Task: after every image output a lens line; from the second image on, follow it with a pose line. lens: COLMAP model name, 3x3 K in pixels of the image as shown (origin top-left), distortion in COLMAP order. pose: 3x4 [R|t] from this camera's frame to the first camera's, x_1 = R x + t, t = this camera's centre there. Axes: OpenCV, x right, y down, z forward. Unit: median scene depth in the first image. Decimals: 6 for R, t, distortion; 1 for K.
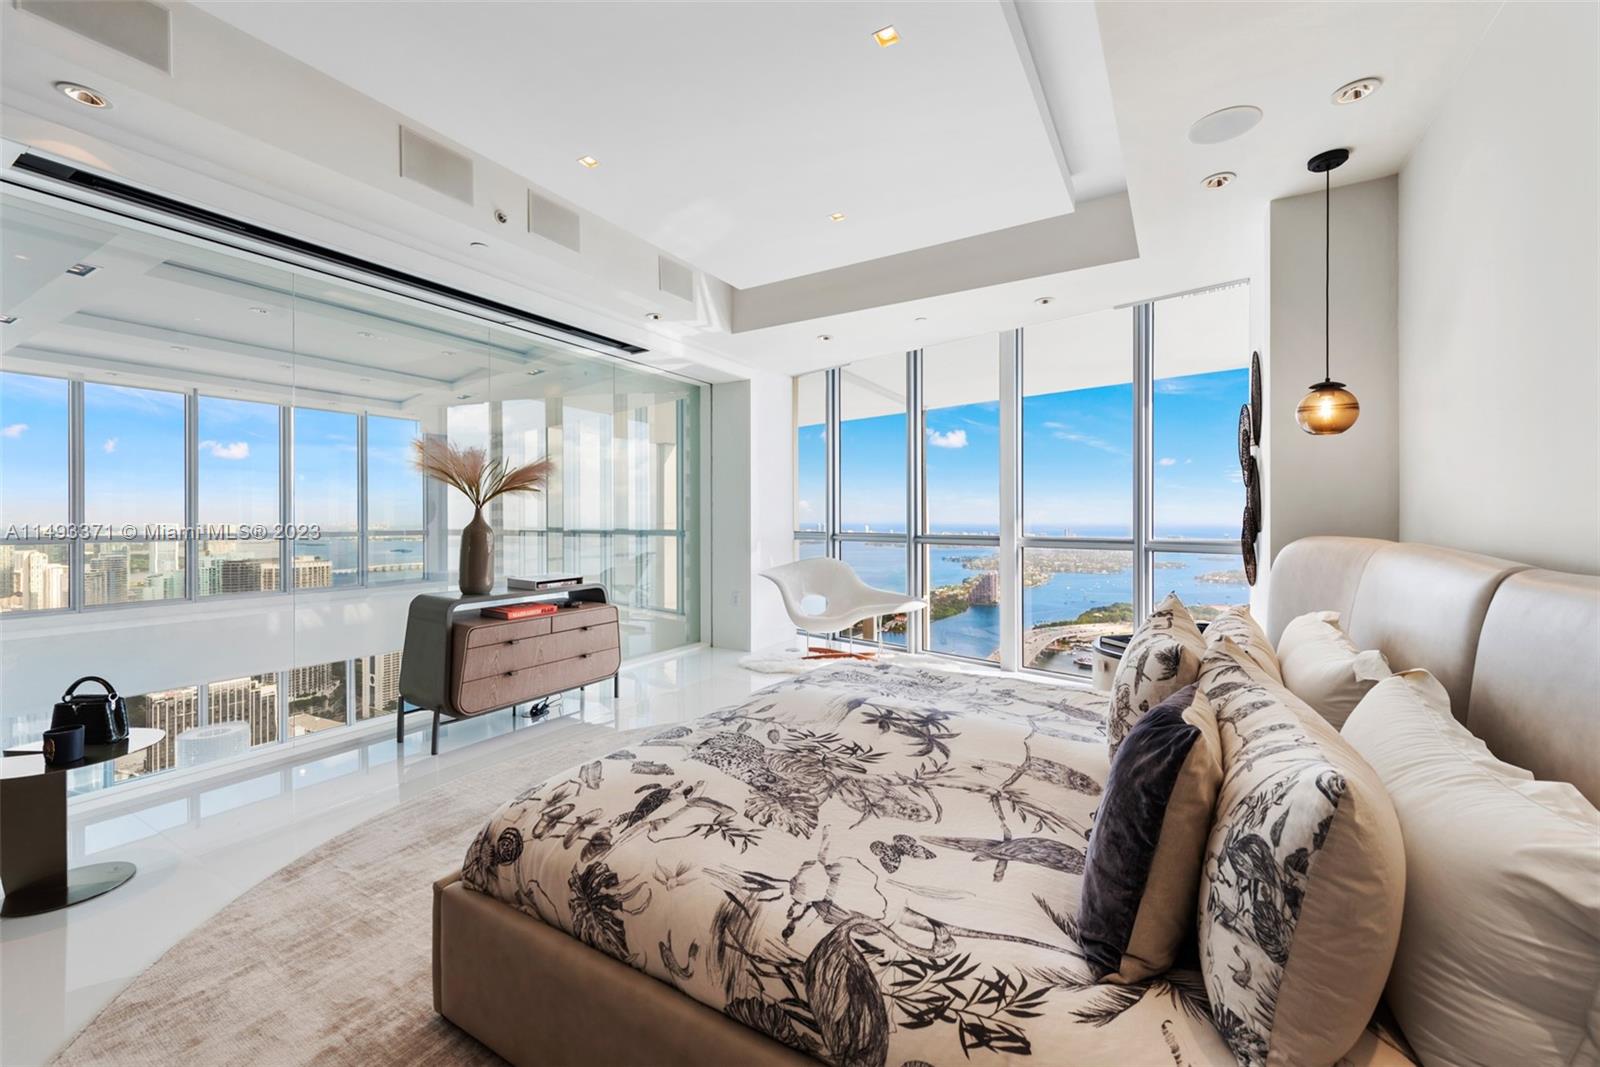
lens RADIAL K [[635.4, 0, 807.7], [0, 635.4, 515.7], [0, 0, 1]] dist [0.001347, 0.000063]
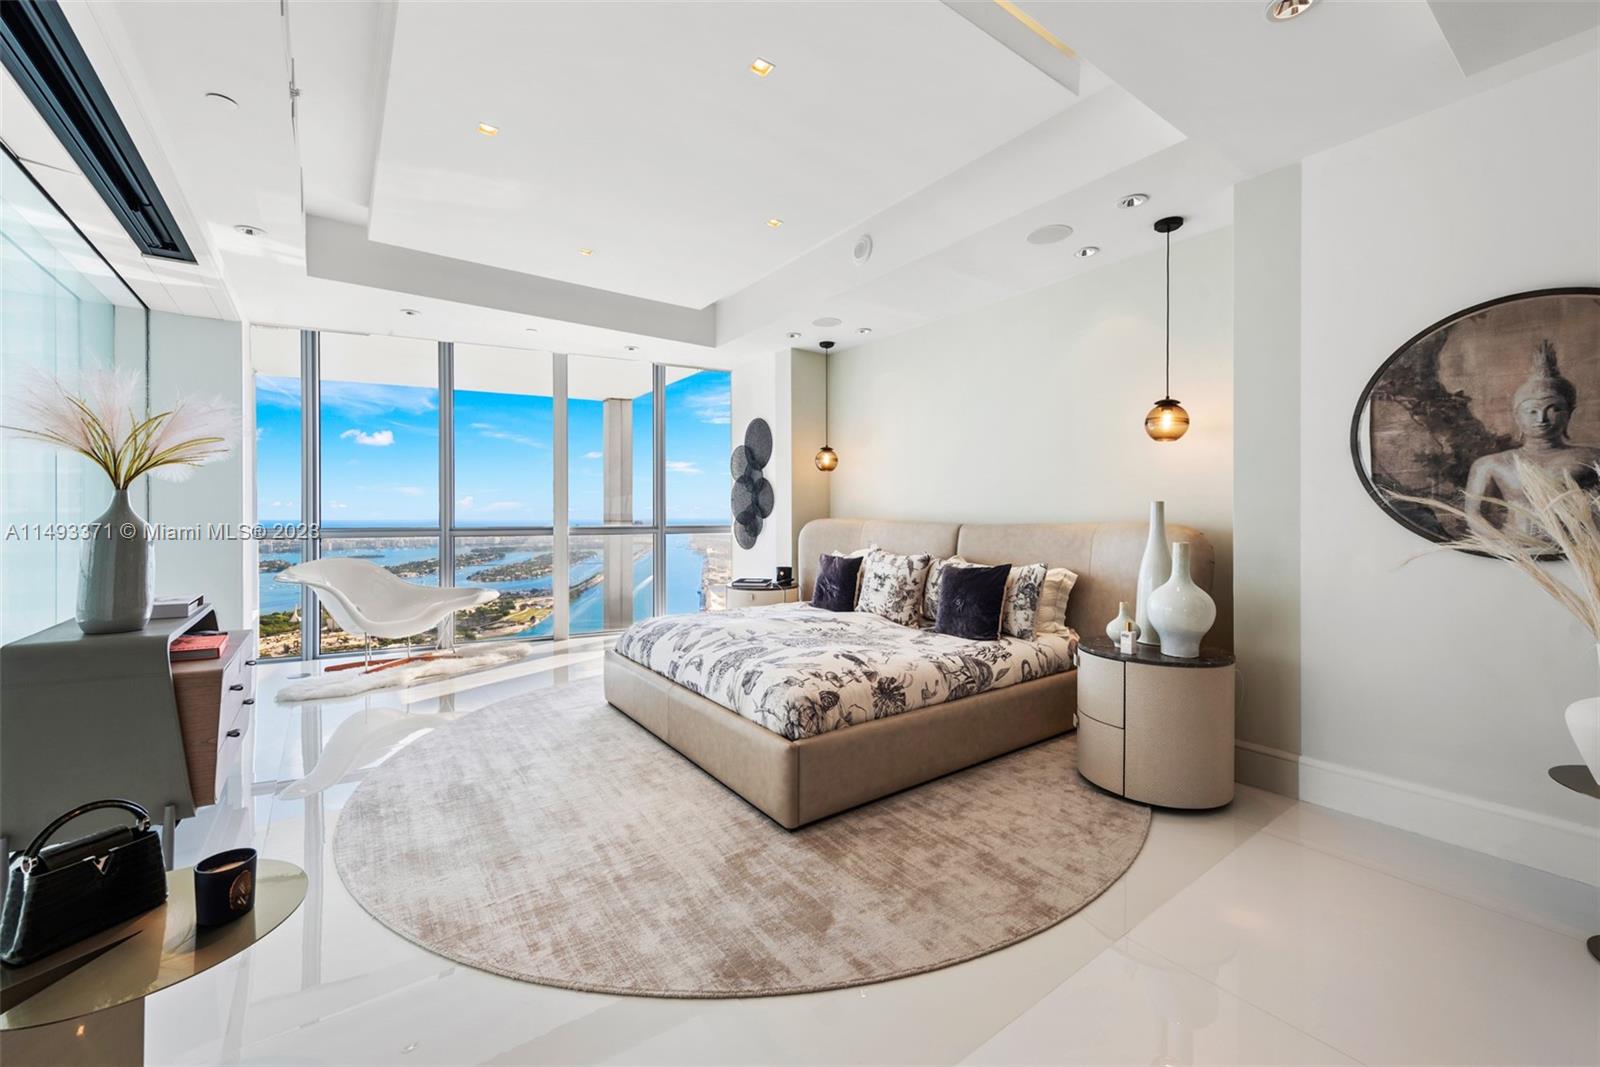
lens RADIAL K [[635.4, 0, 807.7], [0, 635.4, 515.7], [0, 0, 1]] dist [0.001347, 0.000063]
pose [[0.391276, -0.002826, 0.920269, -1.188556], [-0.001166, 0.999993, 0.003567, 0.013938], [-0.920273, -0.002468, 0.391270, 0.226357]]
